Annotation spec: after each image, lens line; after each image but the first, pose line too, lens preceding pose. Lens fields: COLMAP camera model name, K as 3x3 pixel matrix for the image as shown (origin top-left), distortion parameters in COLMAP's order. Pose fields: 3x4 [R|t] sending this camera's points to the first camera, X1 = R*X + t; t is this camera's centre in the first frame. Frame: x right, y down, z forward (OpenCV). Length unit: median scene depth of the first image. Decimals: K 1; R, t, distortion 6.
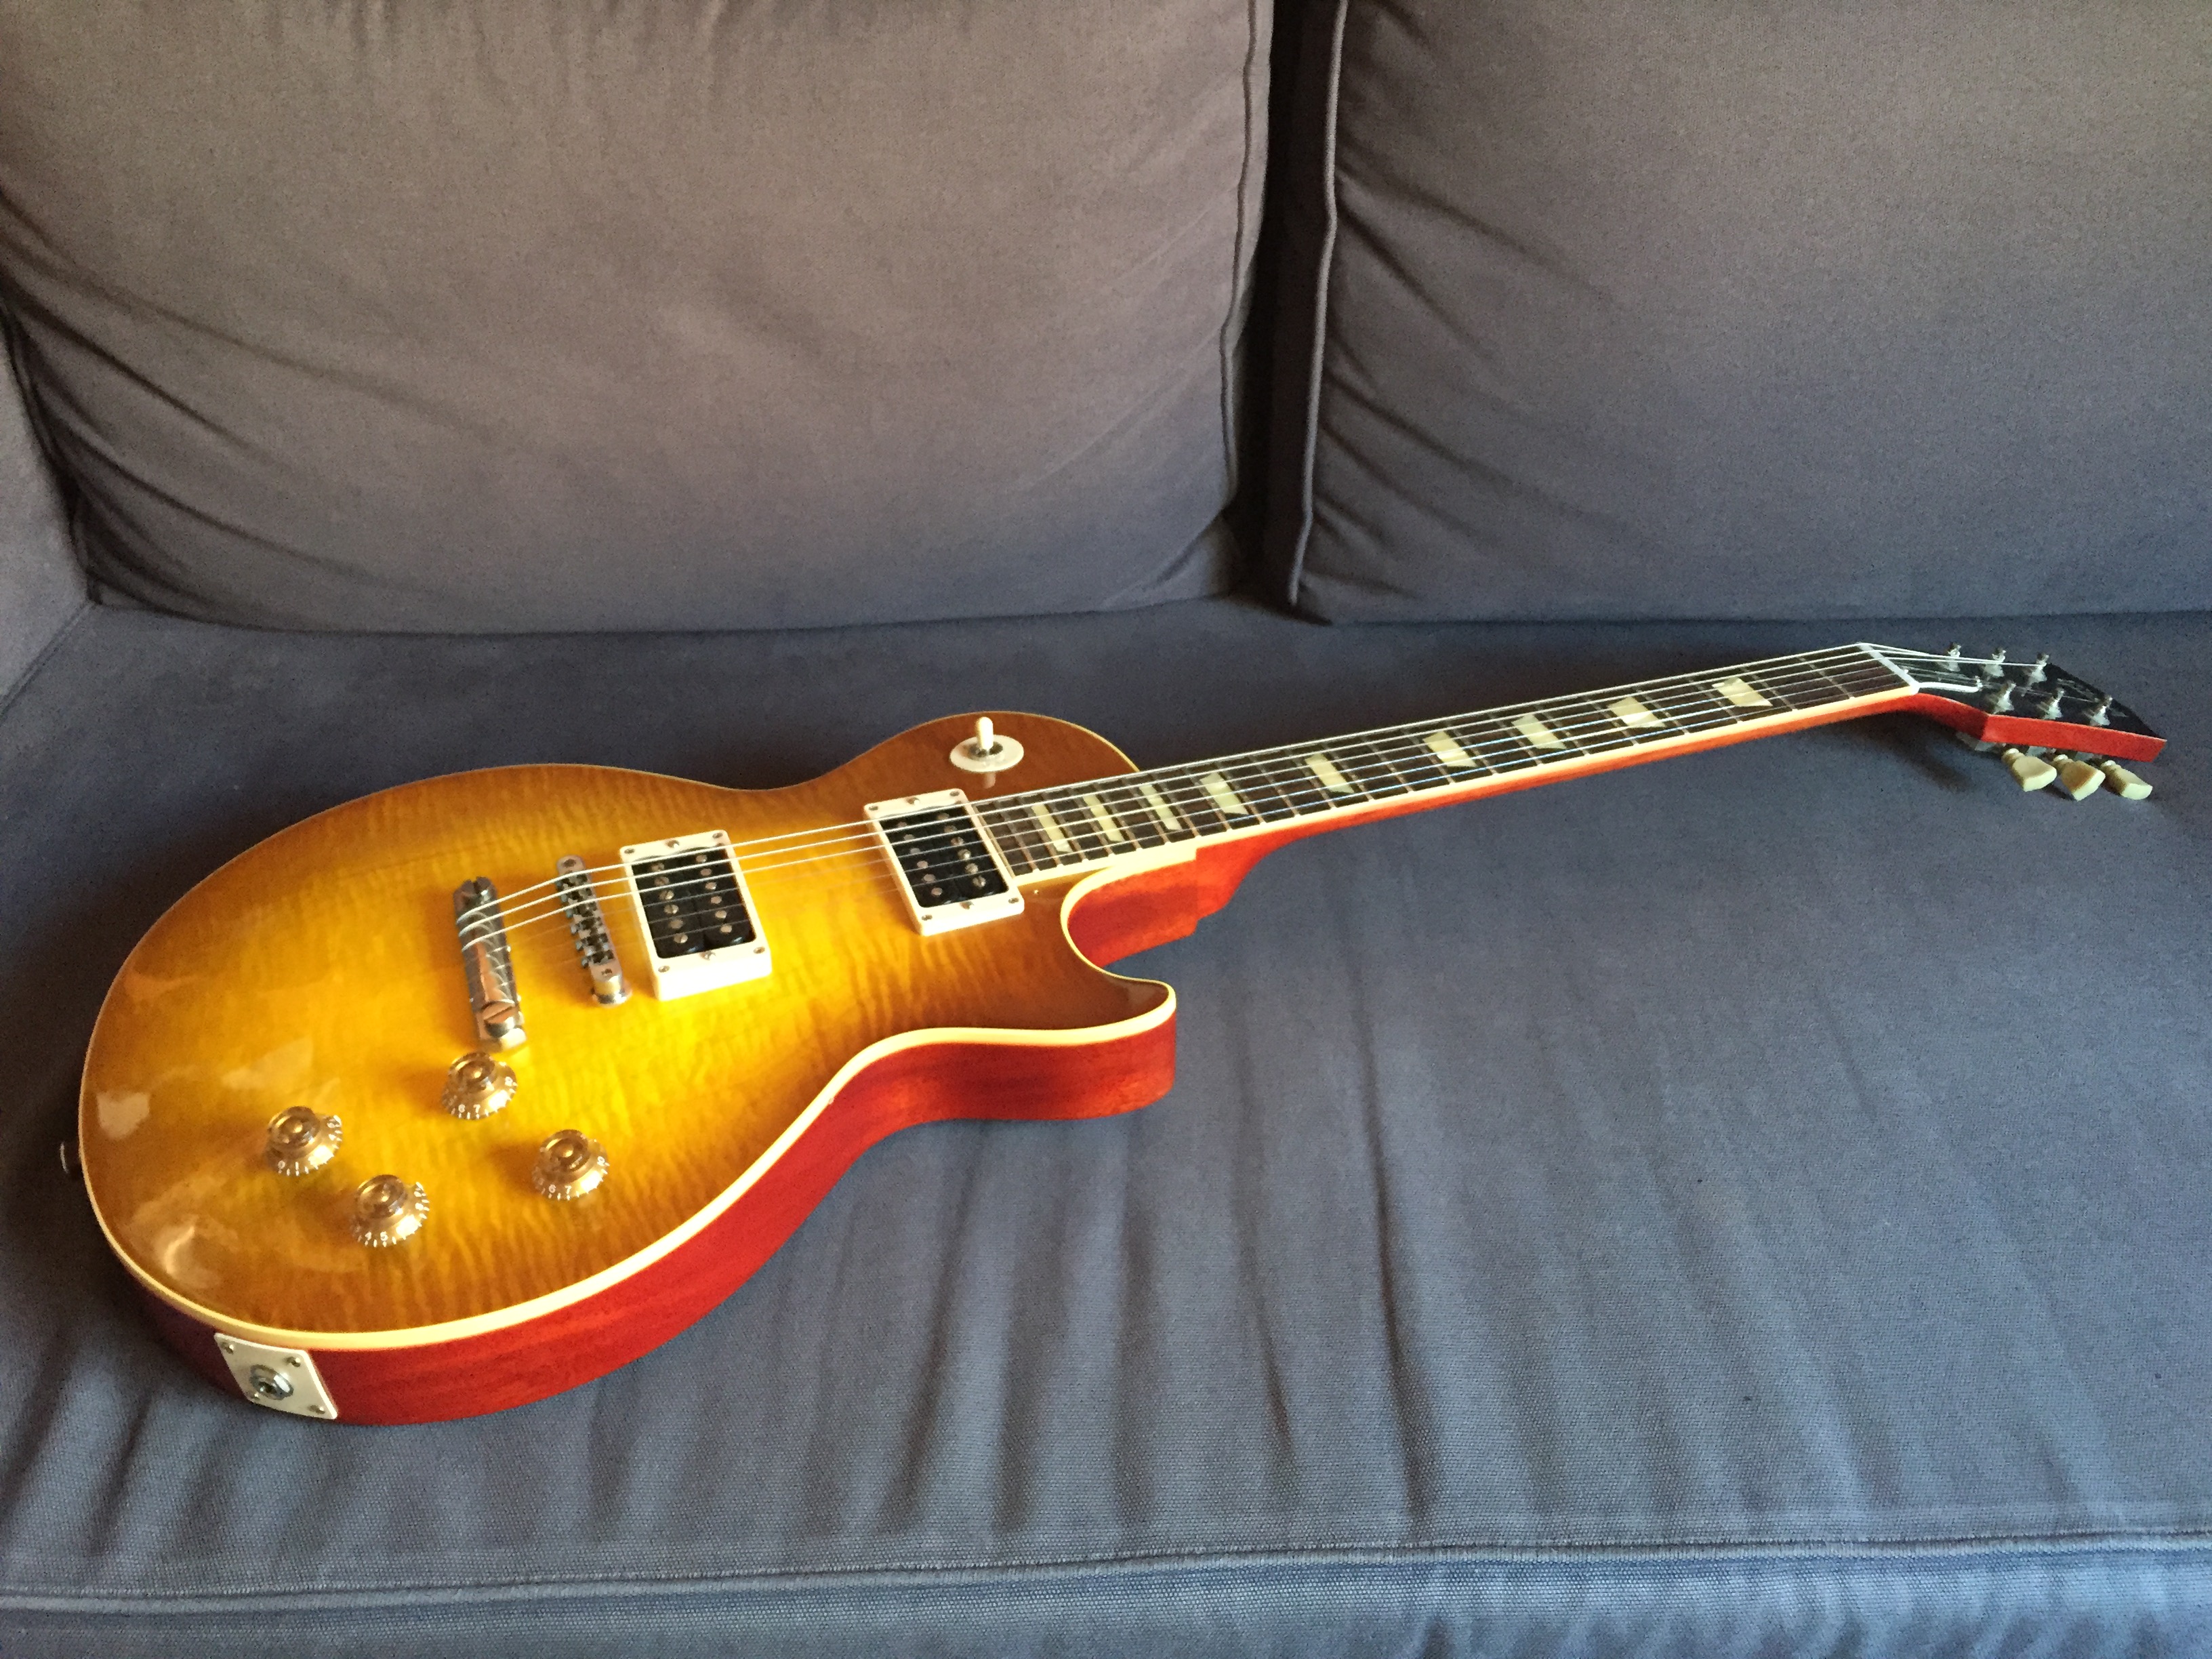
lens RADIAL K [[1884.4, 0, 1106.0], [0, 1884.4, 829.5], [0, 0, 1]] dist [-0.007016, -0.007900]
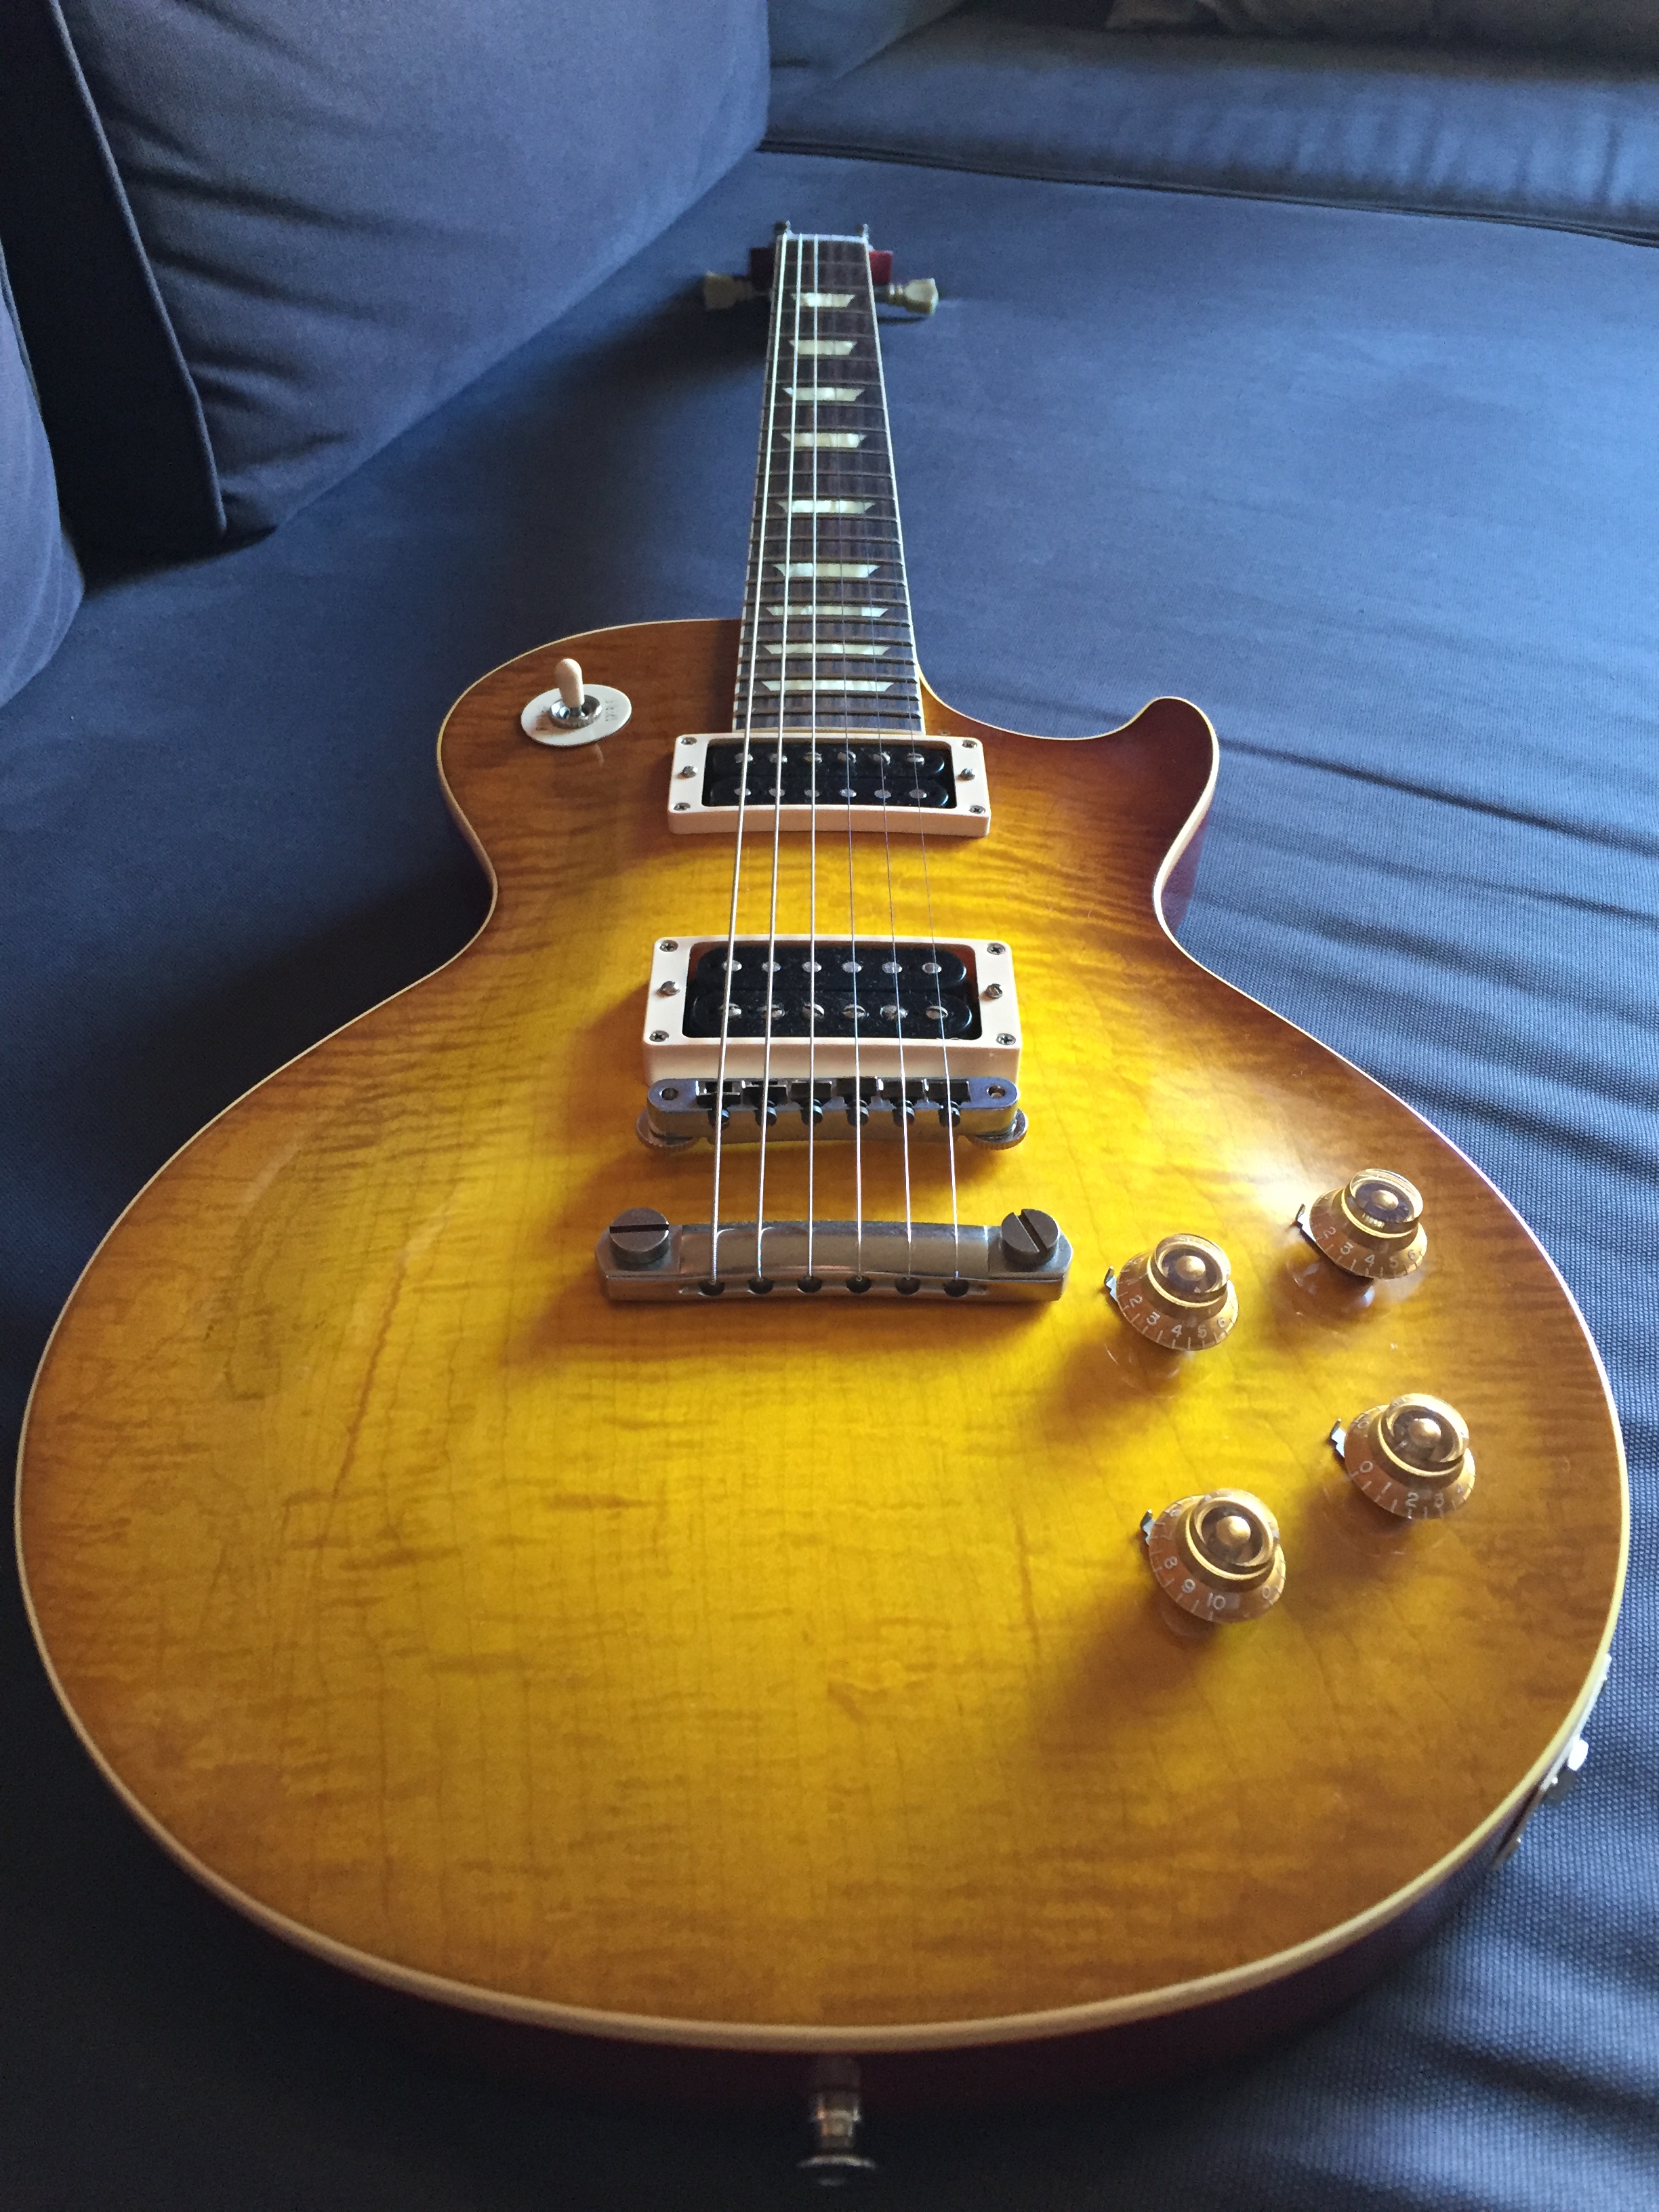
lens RADIAL K [[1884.4, 0, 829.5], [0, 1884.4, 1106.0], [0, 0, 1]] dist [-0.007016, -0.007900]
pose [[0.346901, -0.629344, 0.695403, -0.575380], [0.534033, 0.742058, 0.405165, -0.157298], [-0.771018, 0.230816, 0.593511, 0.576180]]
